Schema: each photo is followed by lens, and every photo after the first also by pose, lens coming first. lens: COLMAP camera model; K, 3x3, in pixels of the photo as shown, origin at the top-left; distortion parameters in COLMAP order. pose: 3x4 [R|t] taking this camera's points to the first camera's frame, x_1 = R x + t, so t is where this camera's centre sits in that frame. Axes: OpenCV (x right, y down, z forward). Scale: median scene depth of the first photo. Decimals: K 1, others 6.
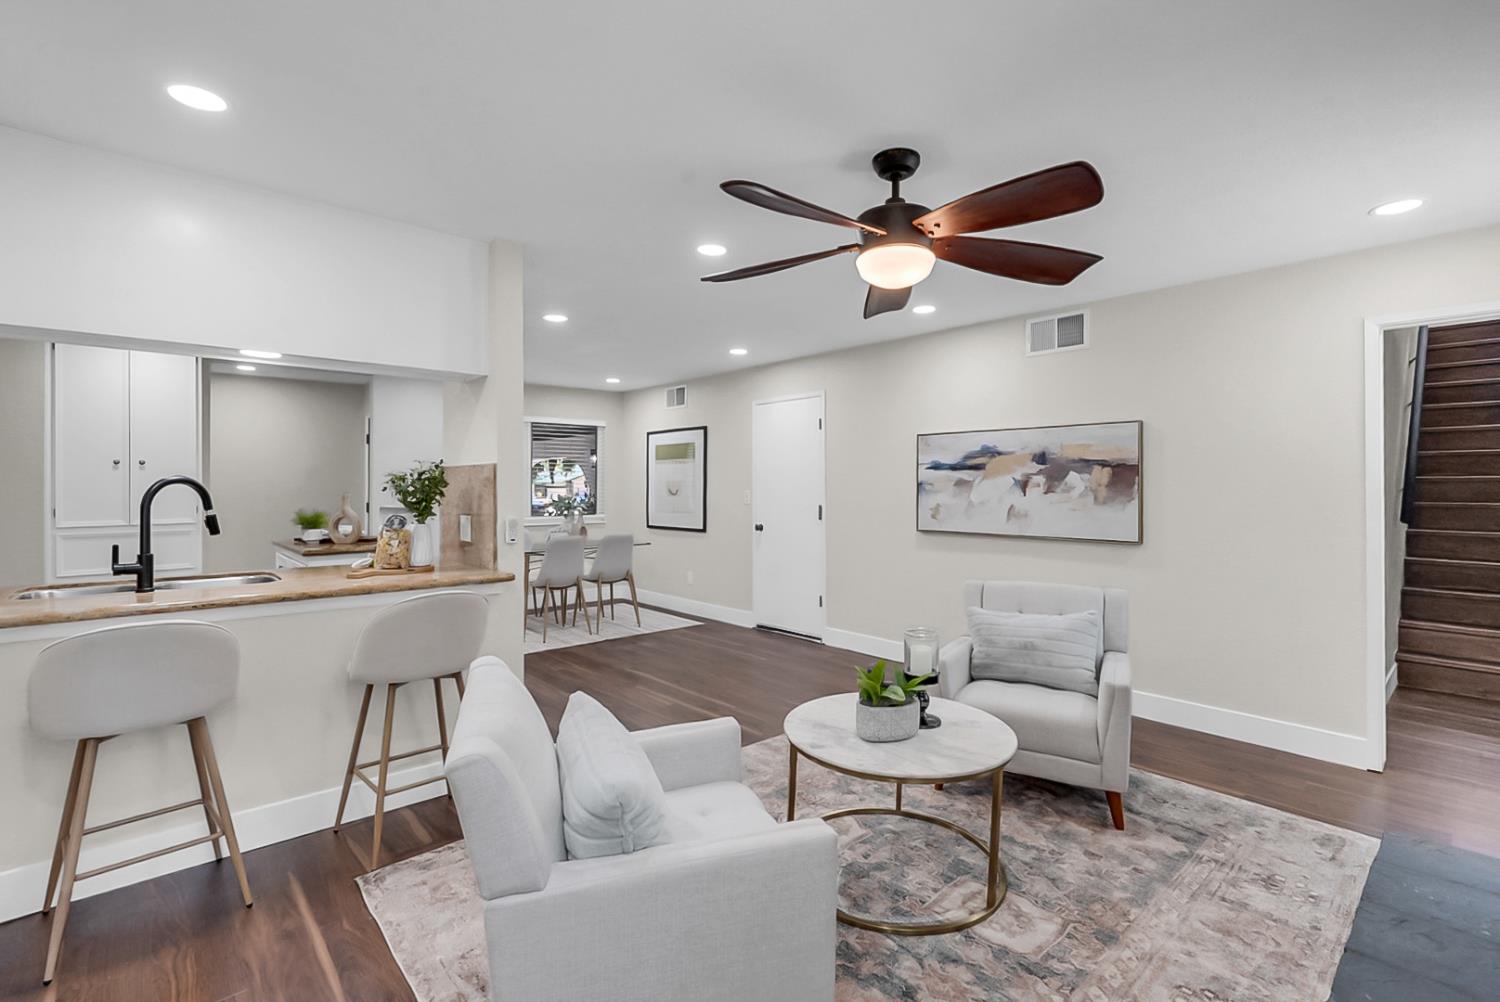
lens RADIAL K [[668.7, 0, 752.6], [0, 668.7, 499.2], [0, 0, 1]] dist [-0.002677, -0.000304]
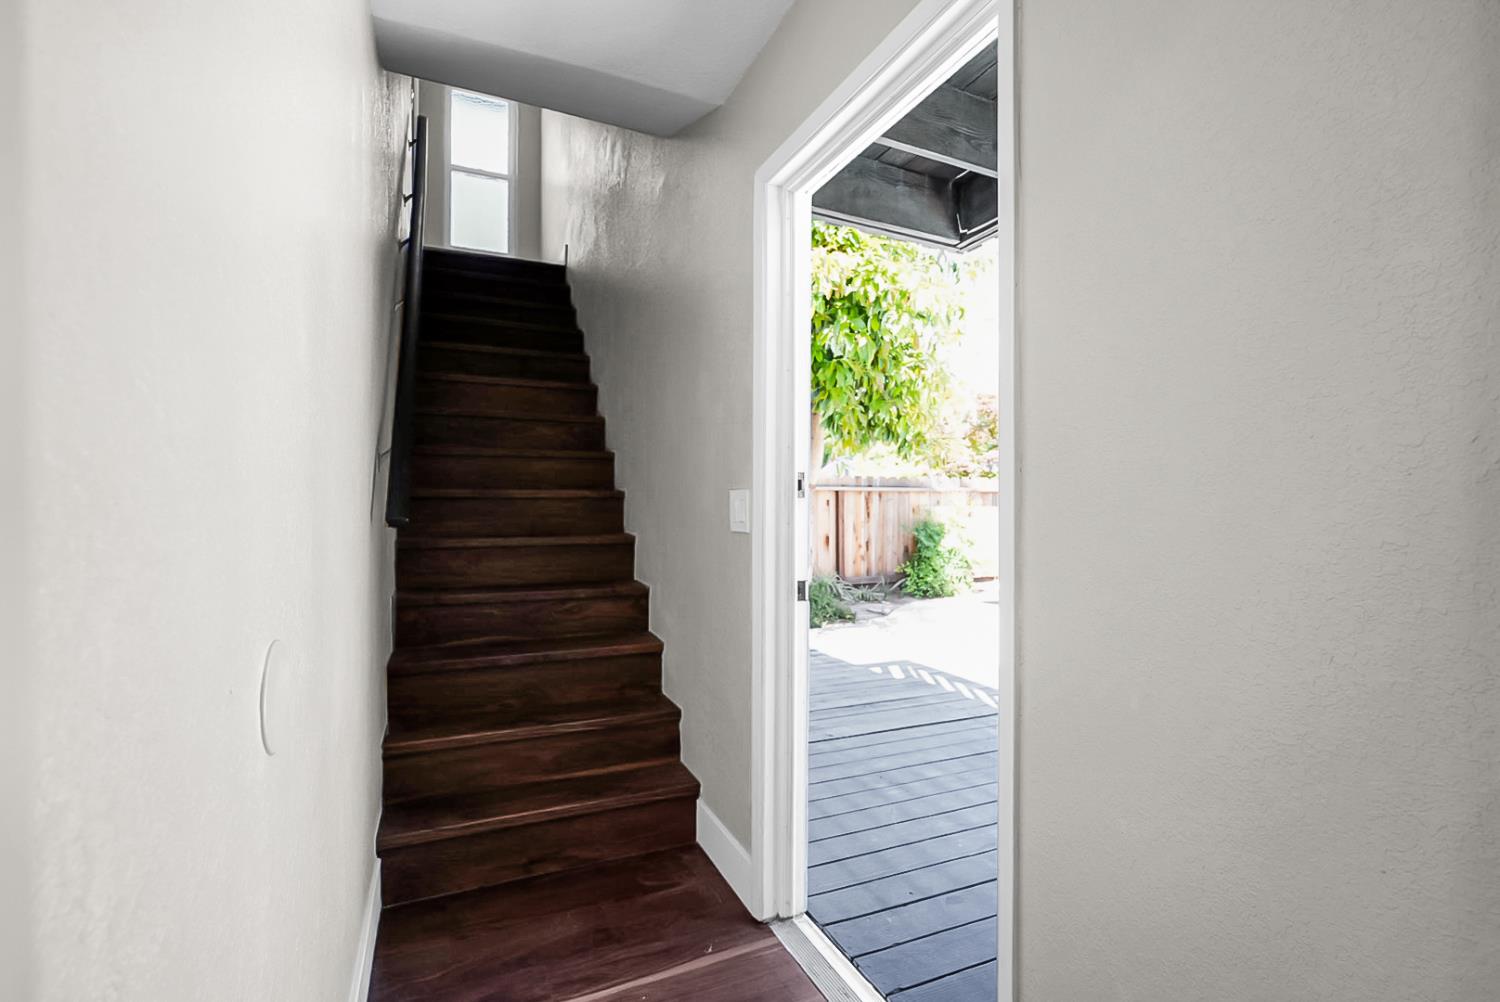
lens RADIAL K [[668.7, 0, 752.6], [0, 668.7, 499.2], [0, 0, 1]] dist [-0.002677, -0.000304]
pose [[0.301499, 0.012832, 0.953380, 0.636651], [0.009569, 0.999818, -0.016484, 0.029931], [-0.953418, 0.014093, 0.301322, 0.649864]]
